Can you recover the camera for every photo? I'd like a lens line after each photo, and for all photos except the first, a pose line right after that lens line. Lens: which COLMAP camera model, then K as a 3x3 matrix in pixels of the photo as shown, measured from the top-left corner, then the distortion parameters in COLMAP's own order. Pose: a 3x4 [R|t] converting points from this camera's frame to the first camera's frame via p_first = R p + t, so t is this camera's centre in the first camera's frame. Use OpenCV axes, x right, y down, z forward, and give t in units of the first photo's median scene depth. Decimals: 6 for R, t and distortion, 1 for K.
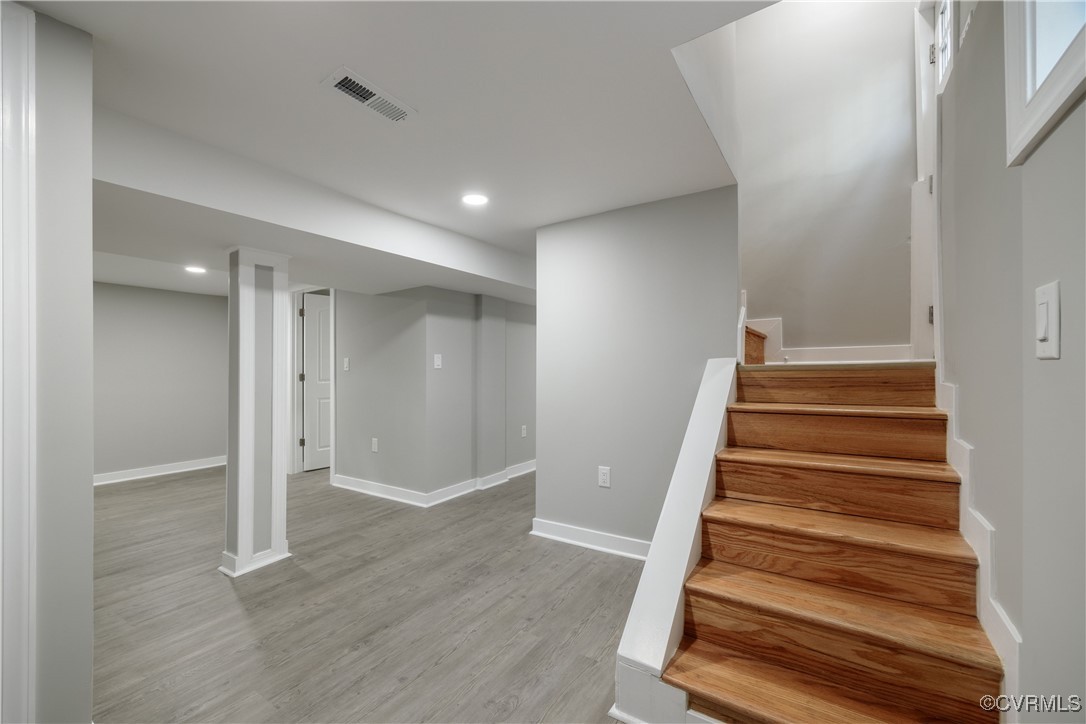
lens RADIAL K [[437.6, 0, 550.5], [0, 437.6, 359.1], [0, 0, 1]] dist [-0.001135, -0.000107]
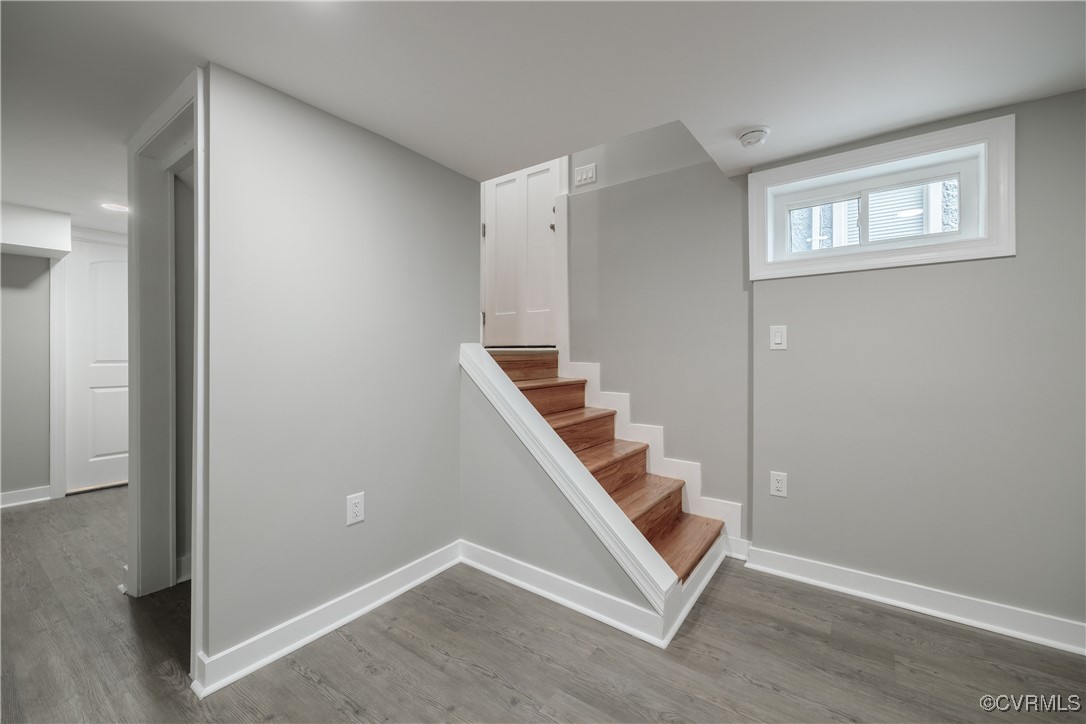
lens RADIAL K [[437.6, 0, 550.5], [0, 437.6, 359.1], [0, 0, 1]] dist [-0.001135, -0.000107]
pose [[0.039752, 0.002127, 0.999207, -0.602256], [-0.022727, 0.999741, -0.001224, 0.032532], [-0.998951, -0.022661, 0.039790, 0.740208]]
